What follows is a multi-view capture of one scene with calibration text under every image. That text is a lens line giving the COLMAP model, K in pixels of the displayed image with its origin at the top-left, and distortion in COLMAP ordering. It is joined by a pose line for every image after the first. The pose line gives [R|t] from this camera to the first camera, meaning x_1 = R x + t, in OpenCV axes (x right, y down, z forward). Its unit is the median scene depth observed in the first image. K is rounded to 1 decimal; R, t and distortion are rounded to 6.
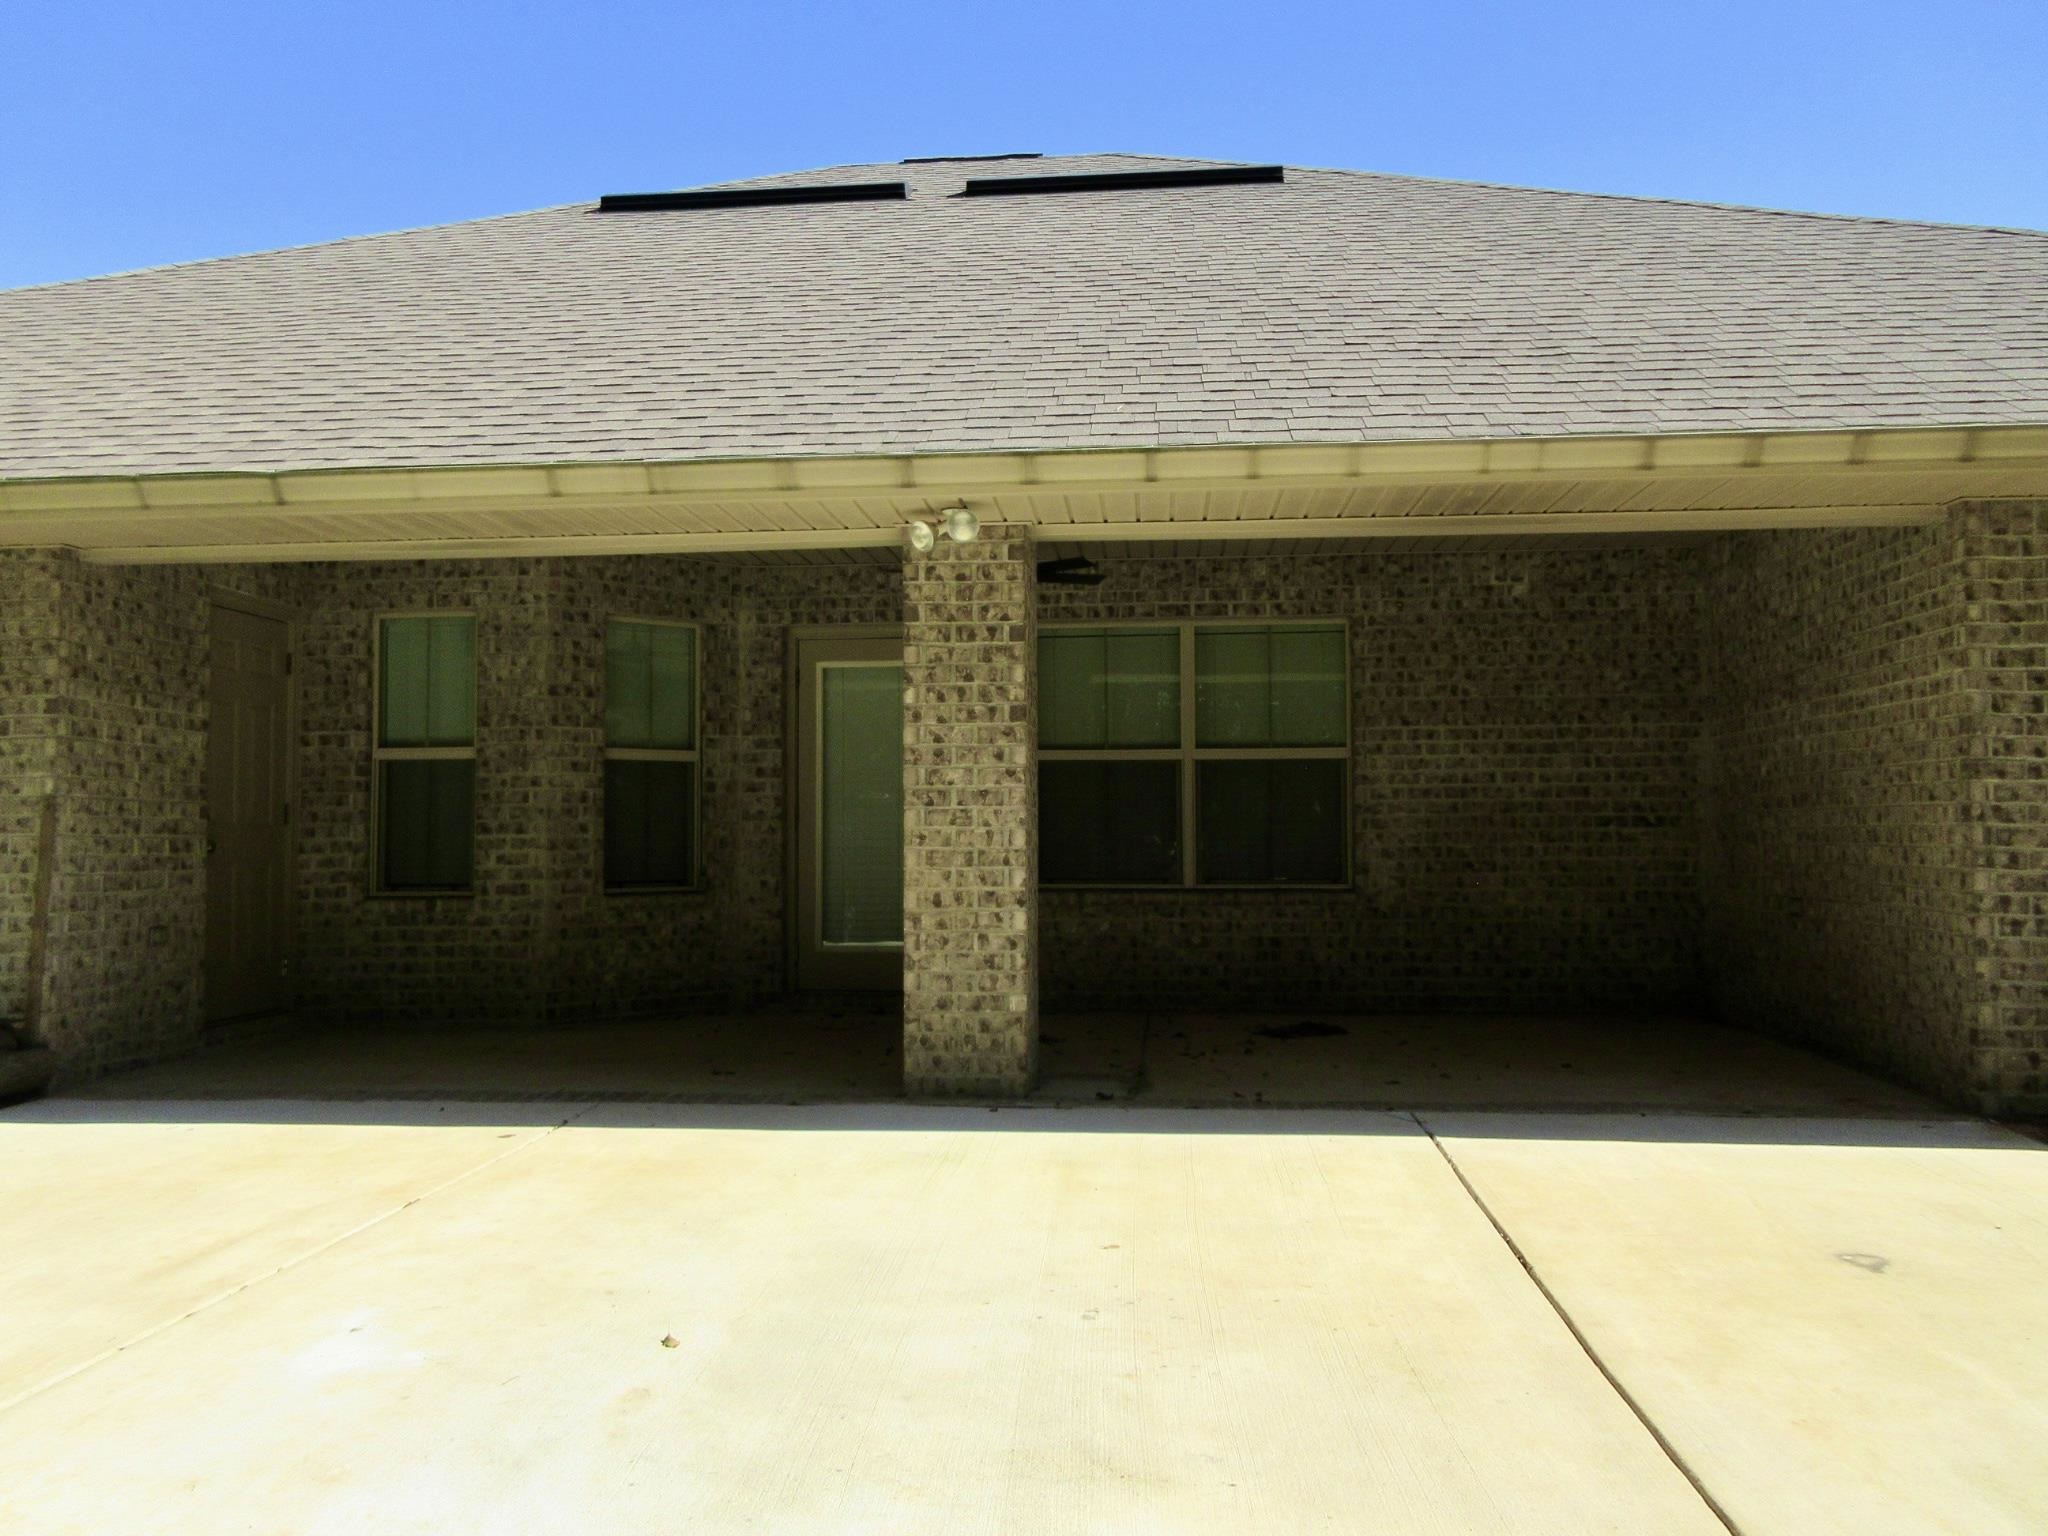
lens RADIAL K [[1533.5, 0, 1036.6], [0, 1533.5, 752.7], [0, 0, 1]] dist [0.009096, 0.001291]
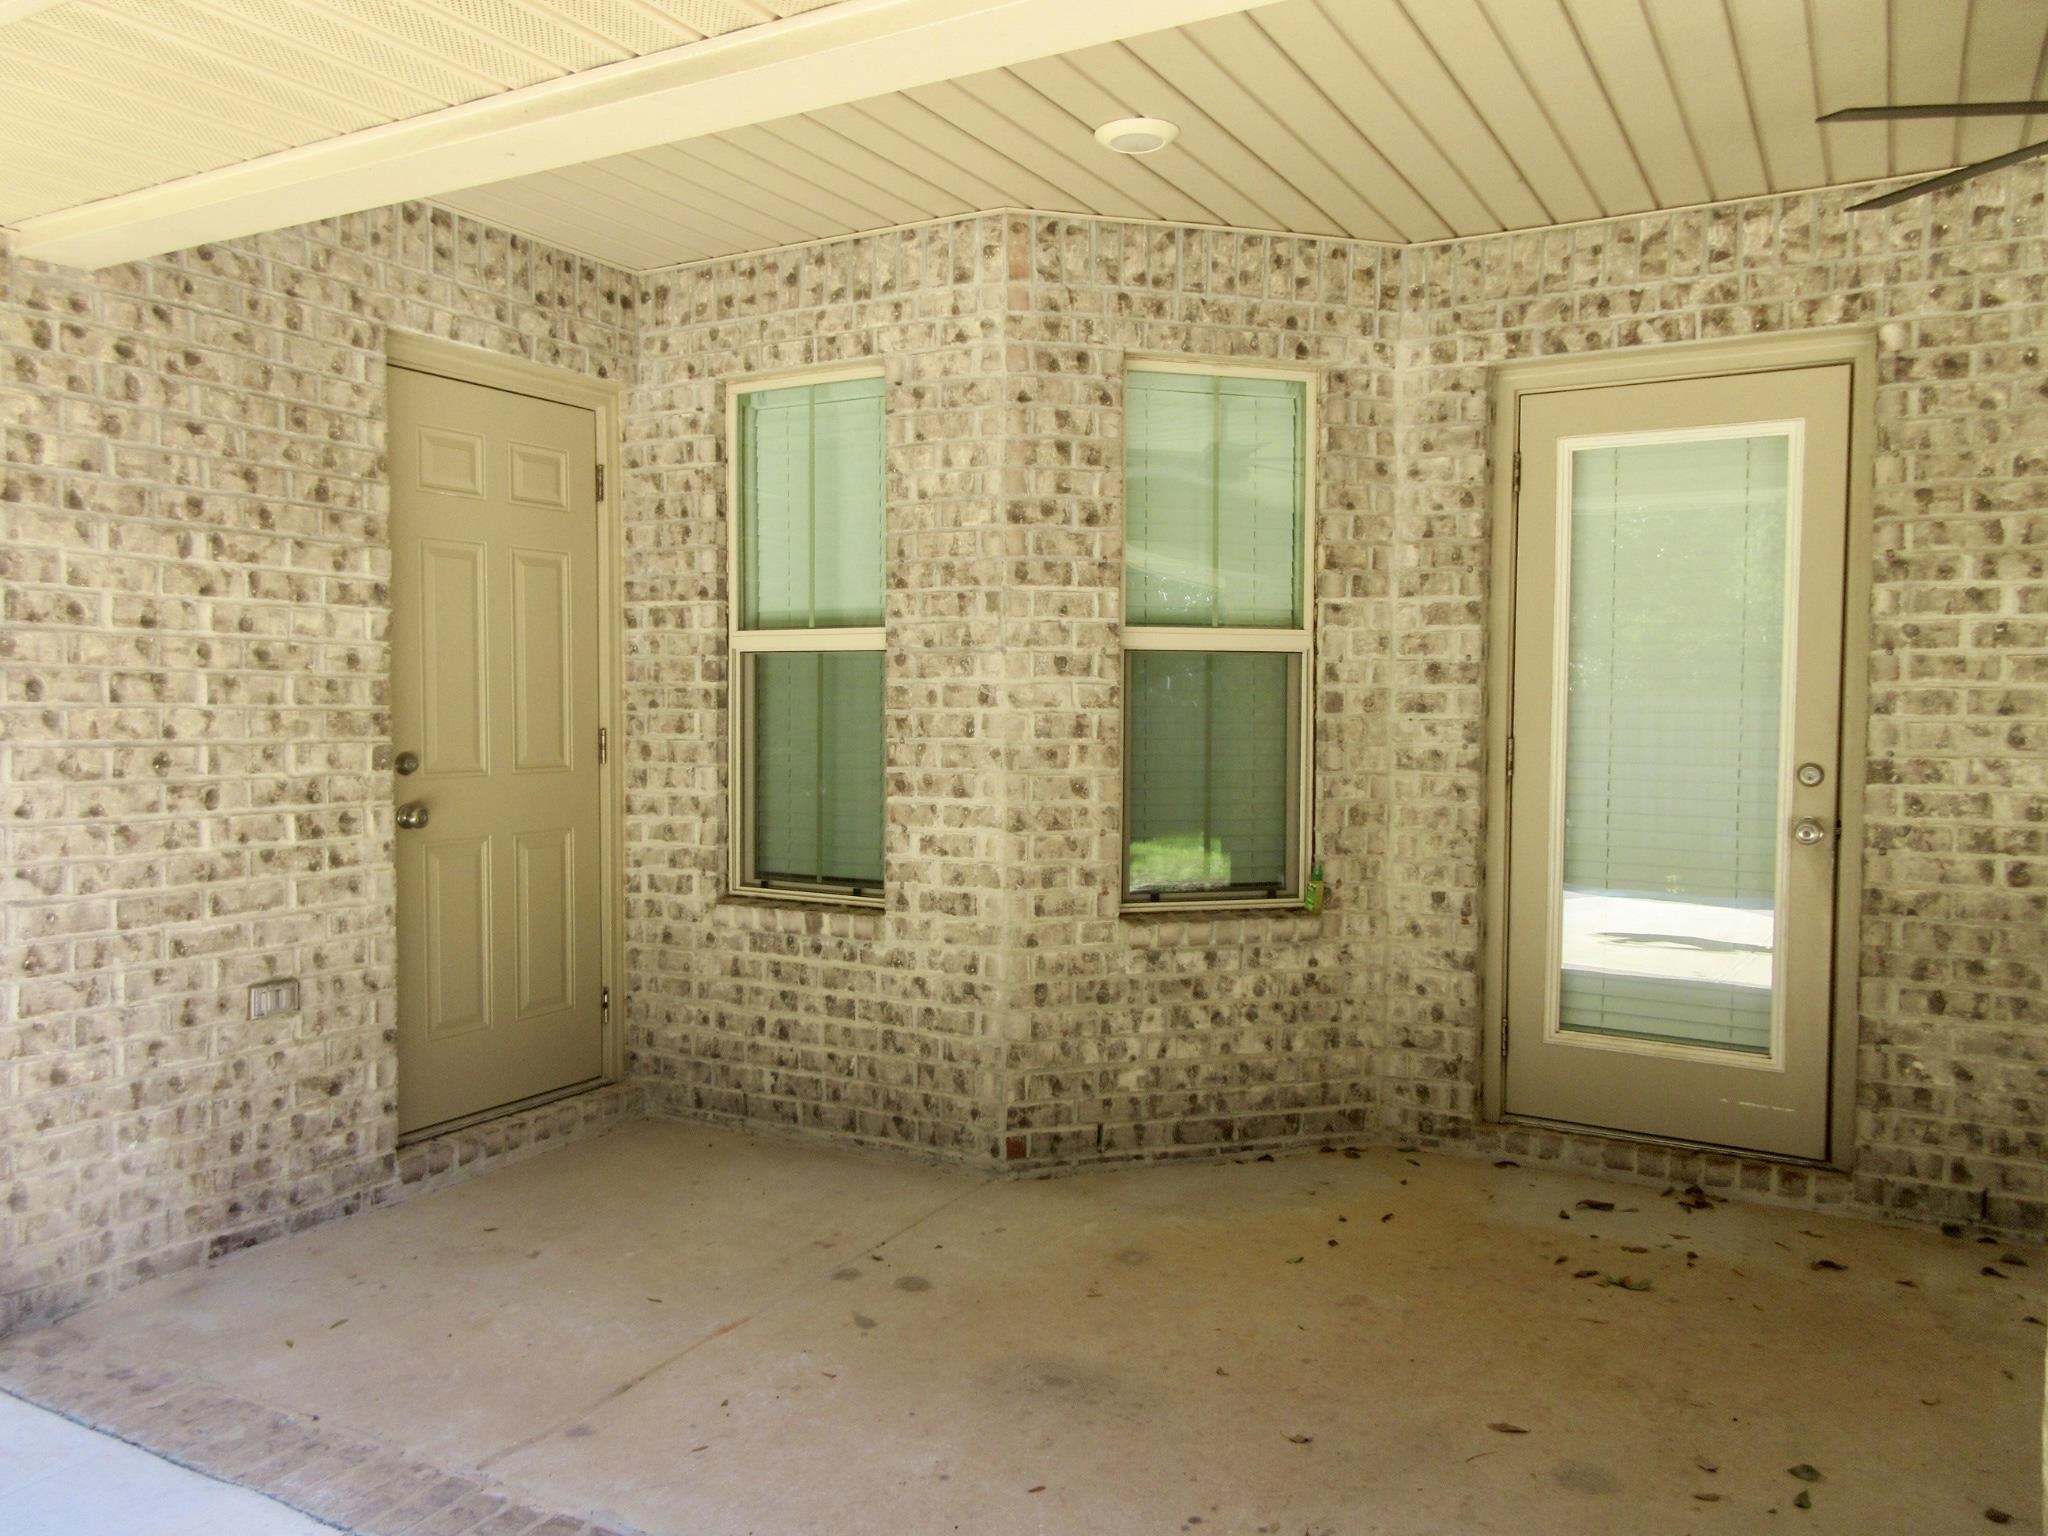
lens RADIAL K [[1533.5, 0, 1035.7], [0, 1533.5, 763.3], [0, 0, 1]] dist [0.009096, 0.001291]
pose [[0.910297, 0.030335, -0.412842, -0.100085], [0.010782, 0.995235, 0.096903, -0.007710], [0.413814, -0.092662, 0.905633, 0.538140]]
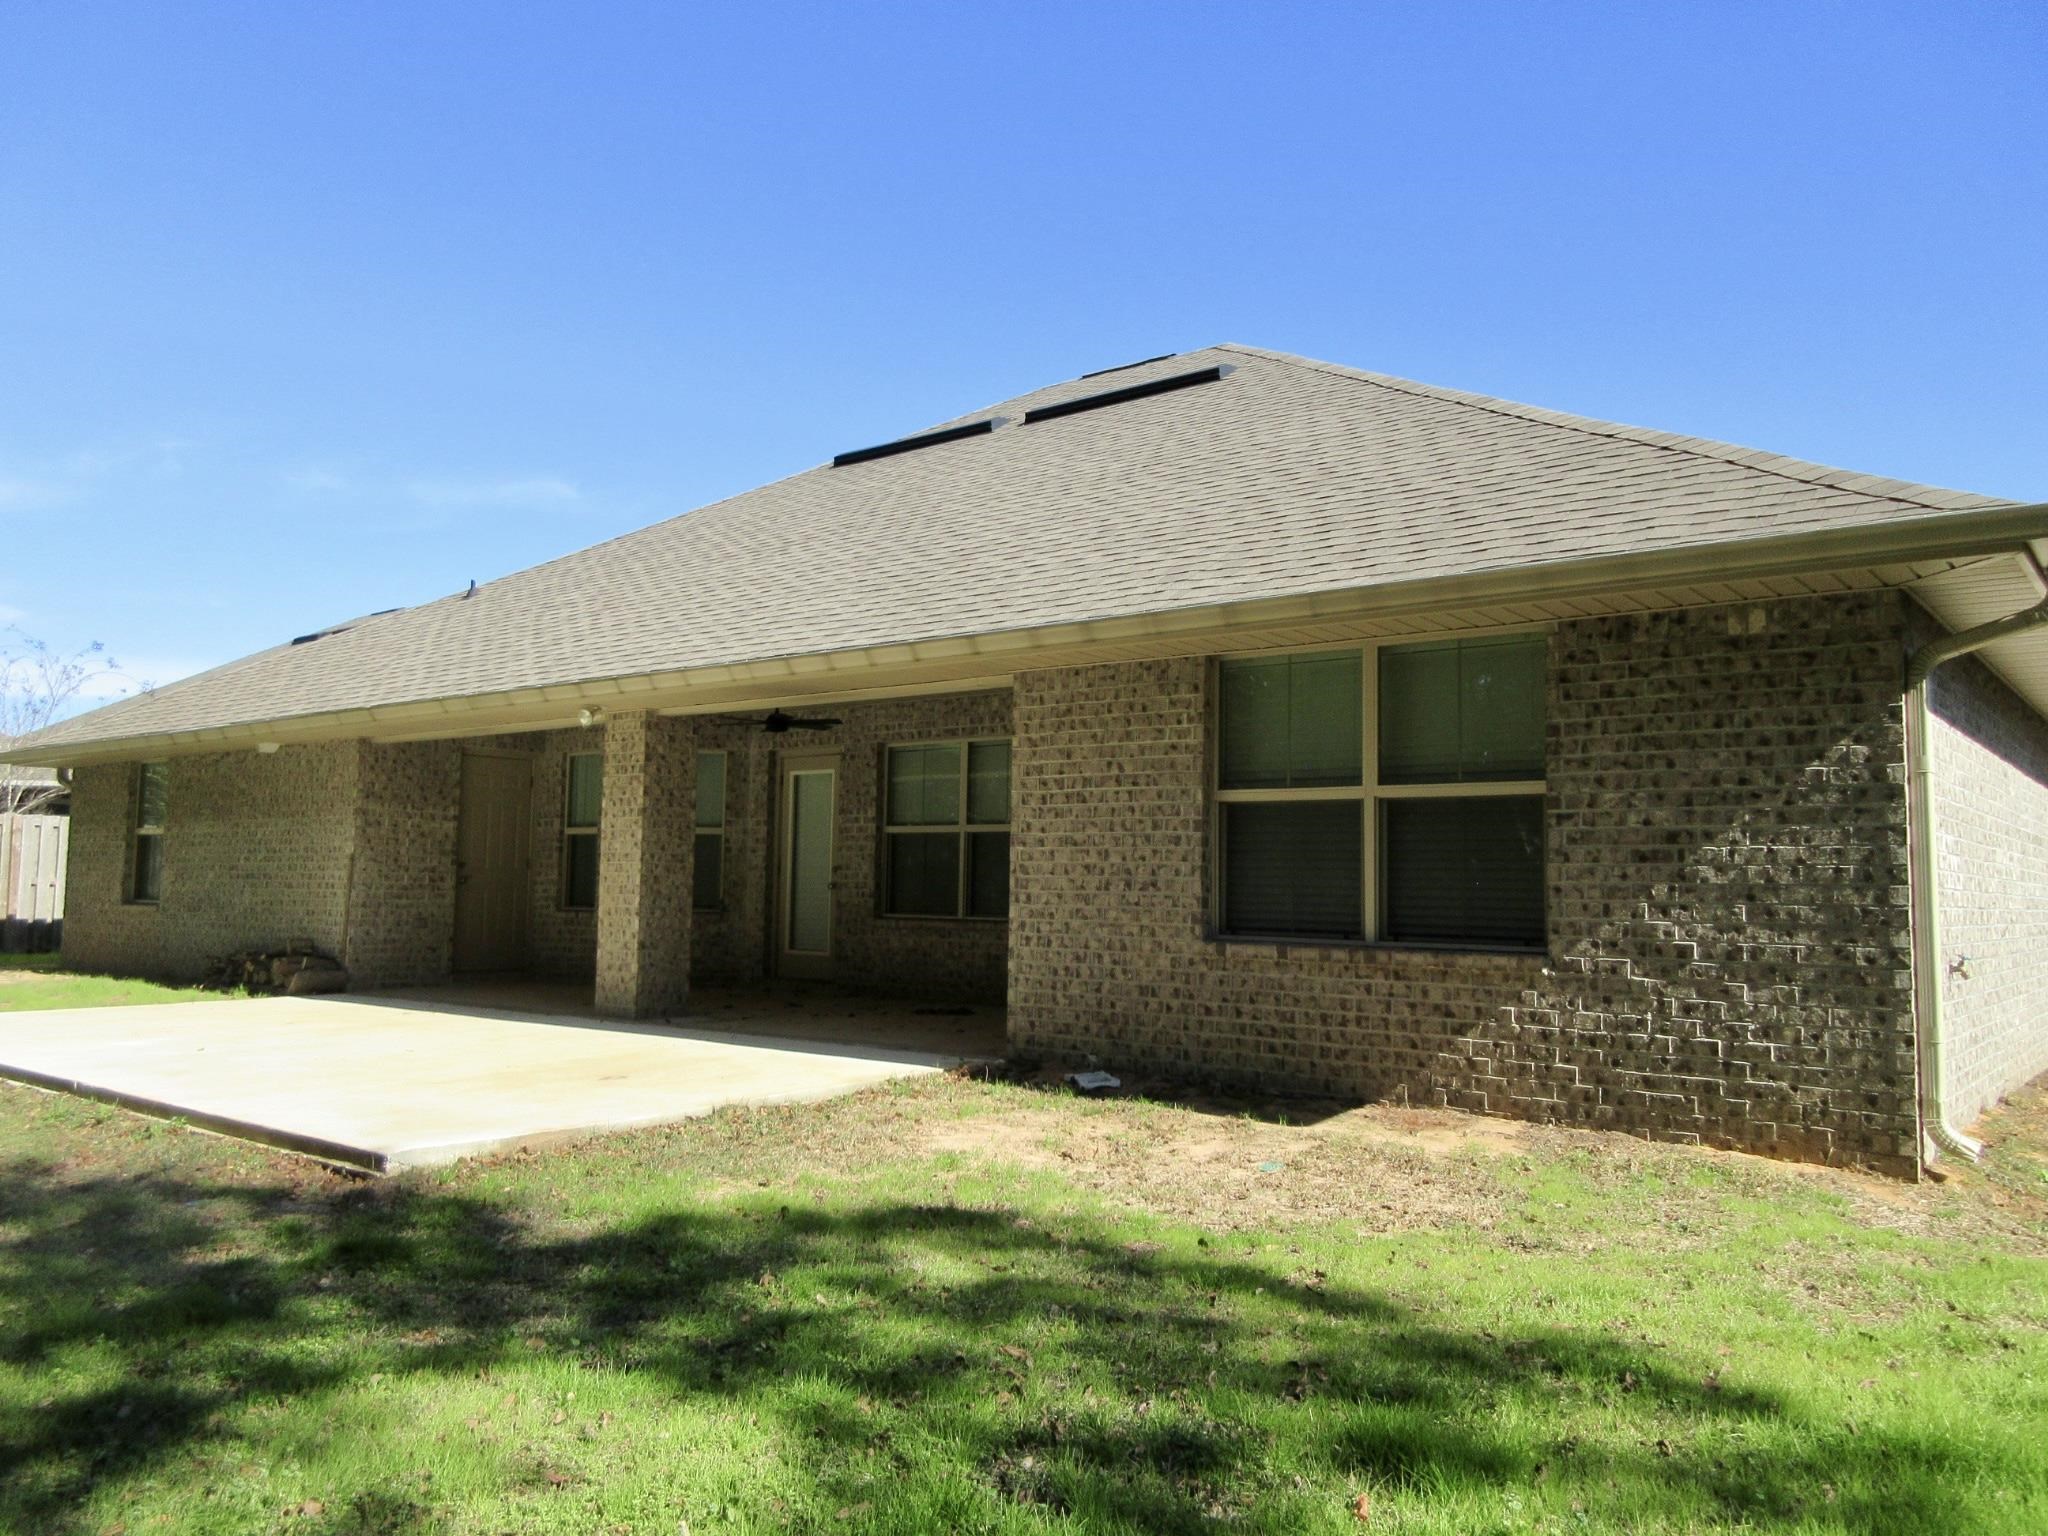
lens RADIAL K [[1533.5, 0, 1045.2], [0, 1533.5, 764.4], [0, 0, 1]] dist [0.009096, 0.001291]
pose [[0.839999, -0.027888, -0.541870, 1.030963], [0.010942, 0.999346, -0.034471, -0.009340], [0.542477, 0.023027, 0.839755, -0.216926]]
